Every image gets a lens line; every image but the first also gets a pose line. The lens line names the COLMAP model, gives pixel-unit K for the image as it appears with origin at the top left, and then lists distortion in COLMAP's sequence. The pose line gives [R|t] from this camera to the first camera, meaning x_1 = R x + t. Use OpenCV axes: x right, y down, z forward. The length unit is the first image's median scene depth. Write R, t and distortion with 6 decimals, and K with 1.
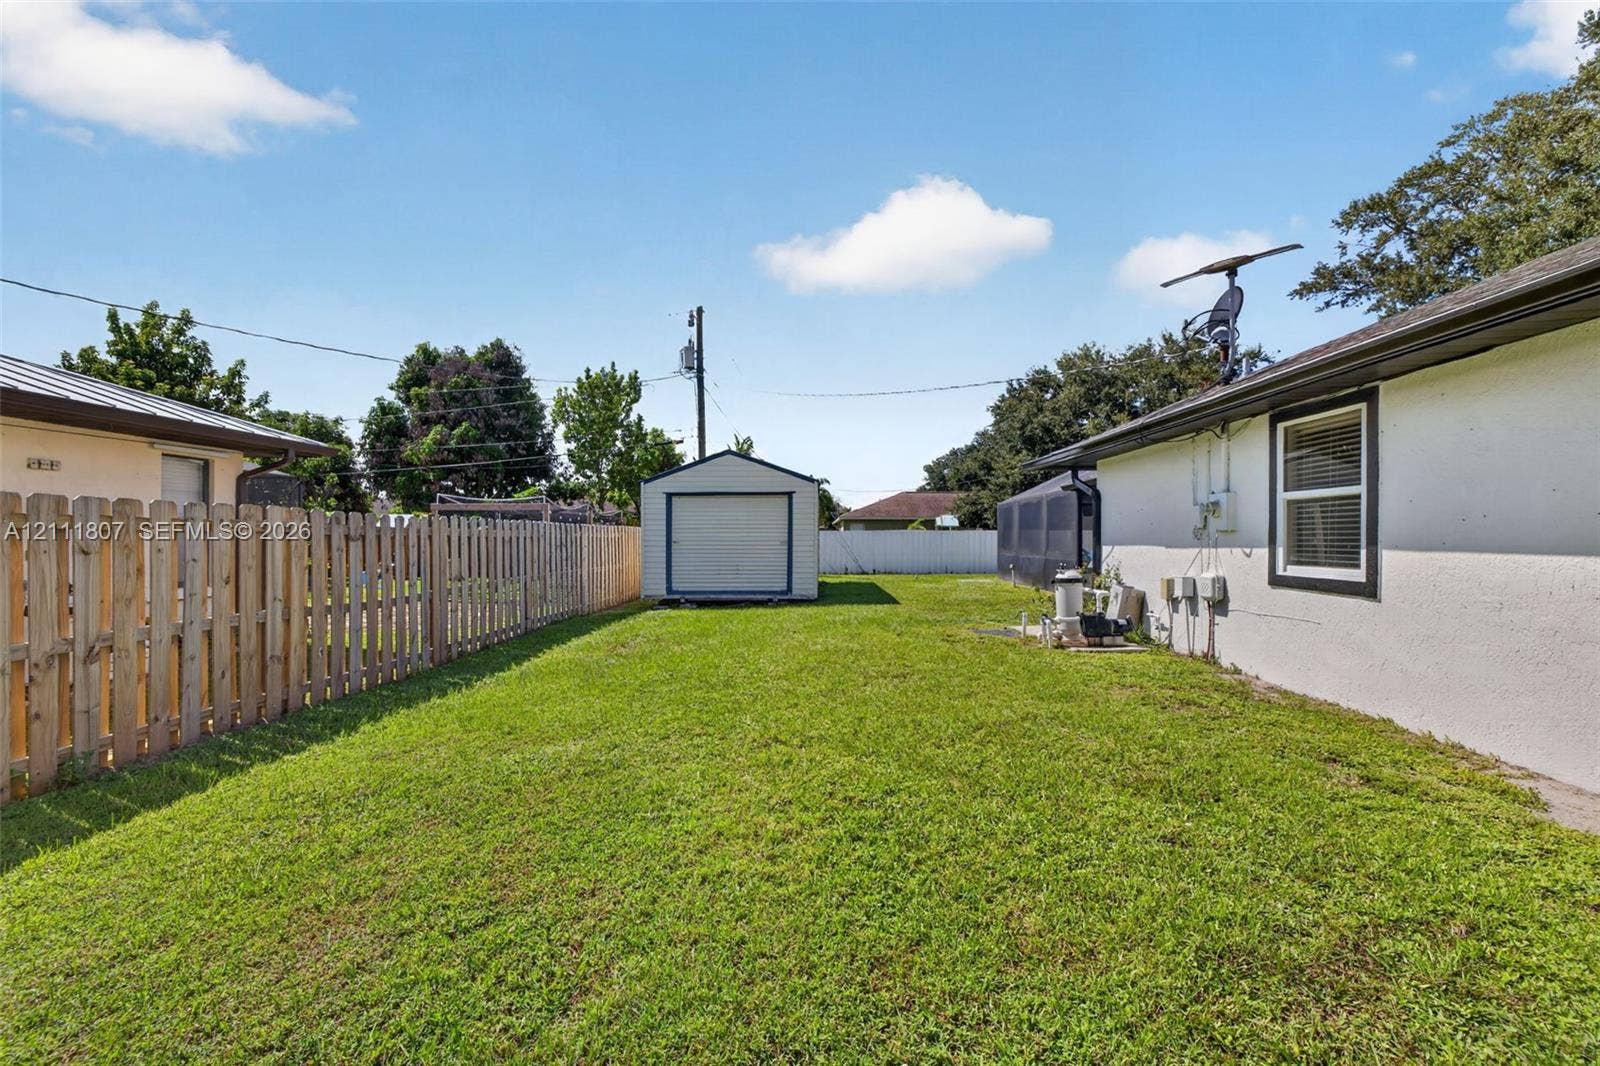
lens RADIAL K [[664.1, 0, 794.6], [0, 664.1, 533.0], [0, 0, 1]] dist [0.003920, -0.000411]
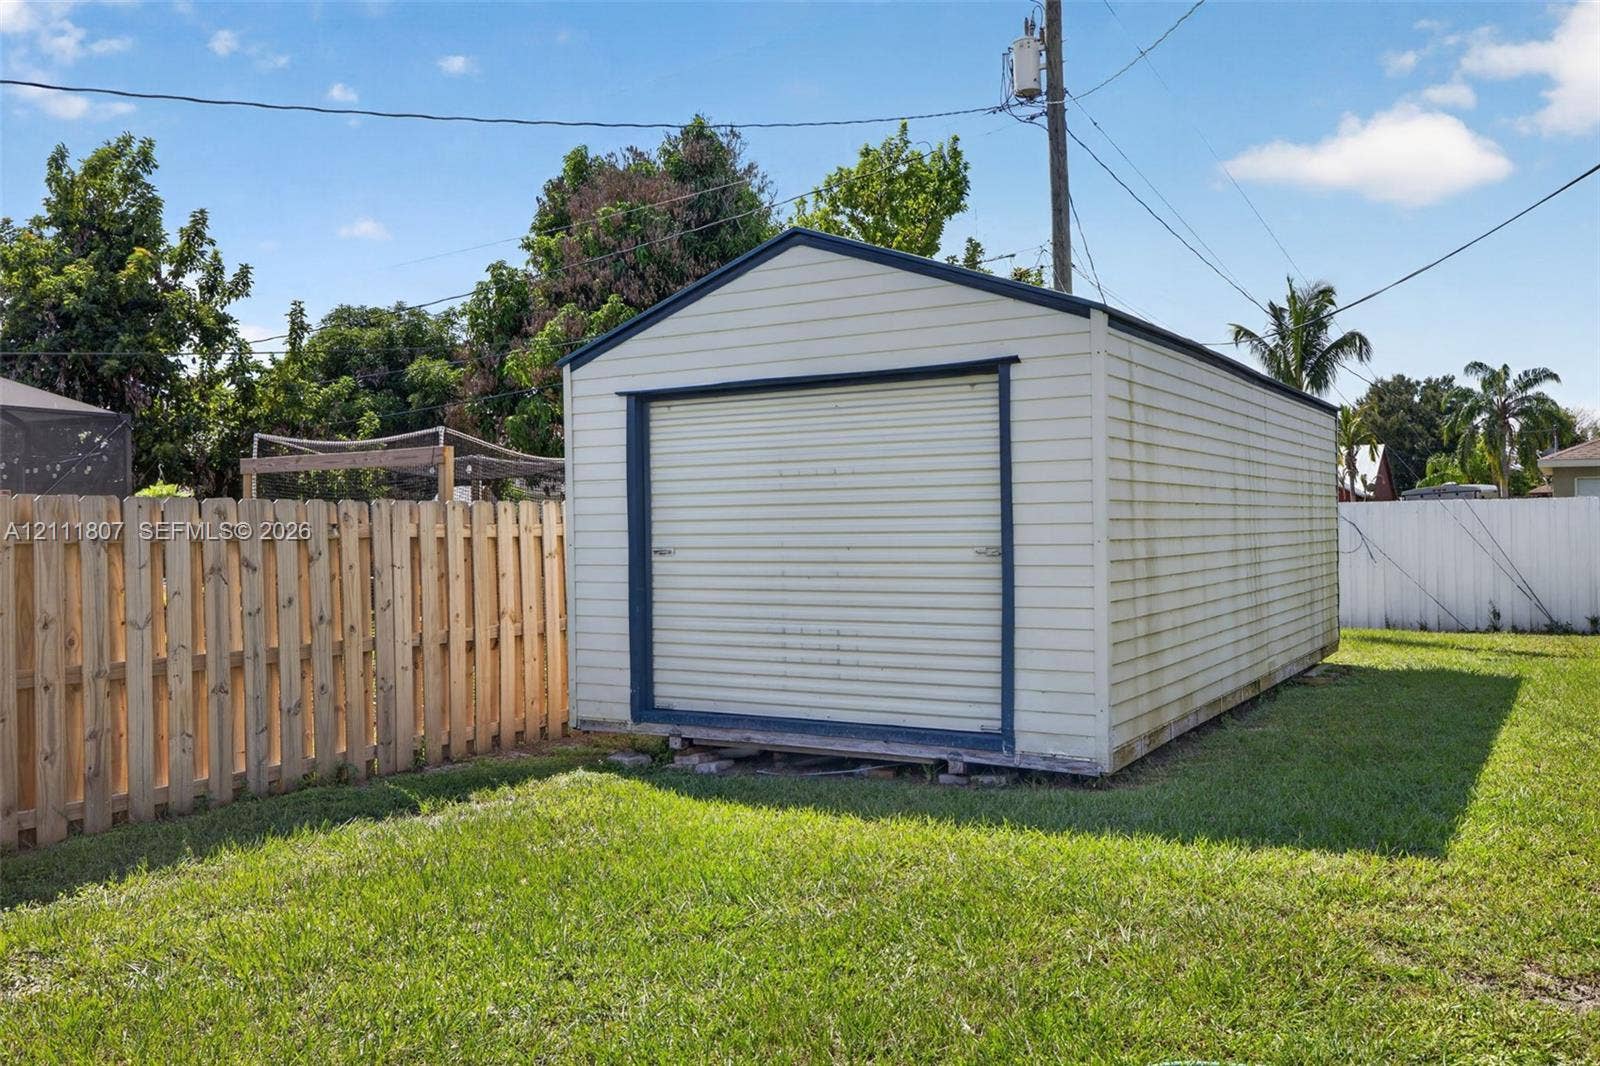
lens RADIAL K [[1289.1, 0, 800.0], [0, 1289.1, 533.0], [0, 0, 1]] dist [0.049163, 0.001340]
pose [[0.878570, -0.009527, -0.477518, 0.071304], [0.017291, 0.999780, 0.011867, -0.000391], [0.477300, -0.018683, 0.878542, 0.221259]]
